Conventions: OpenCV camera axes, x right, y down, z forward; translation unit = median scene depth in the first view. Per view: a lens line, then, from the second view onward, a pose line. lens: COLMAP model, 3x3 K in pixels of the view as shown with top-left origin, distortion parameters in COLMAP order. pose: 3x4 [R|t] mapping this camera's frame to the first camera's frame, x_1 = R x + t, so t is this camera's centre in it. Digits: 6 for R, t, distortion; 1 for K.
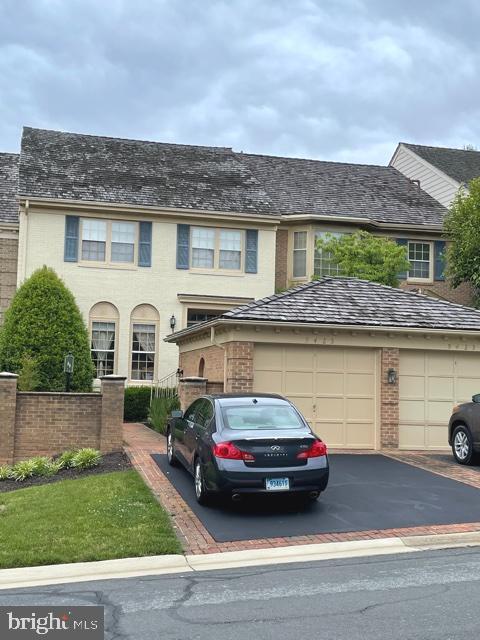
lens RADIAL K [[843.9, 0, 239.1], [0, 843.9, 319.3], [0, 0, 1]] dist [0.096221, 0.000000]
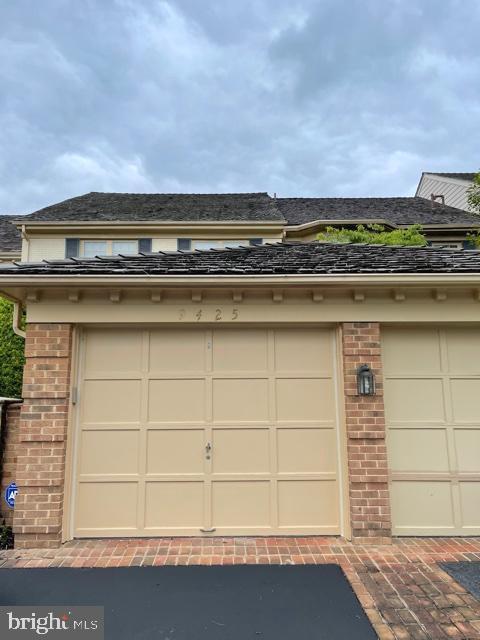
lens RADIAL K [[483.2, 0, 238.6], [0, 483.2, 320.3], [0, 0, 1]] dist [0.011729, 0.001808]
pose [[0.971508, -0.070393, -0.226313, 0.174038], [0.050788, 0.994526, -0.091320, 0.054585], [0.231502, 0.077224, 0.969765, 0.713625]]
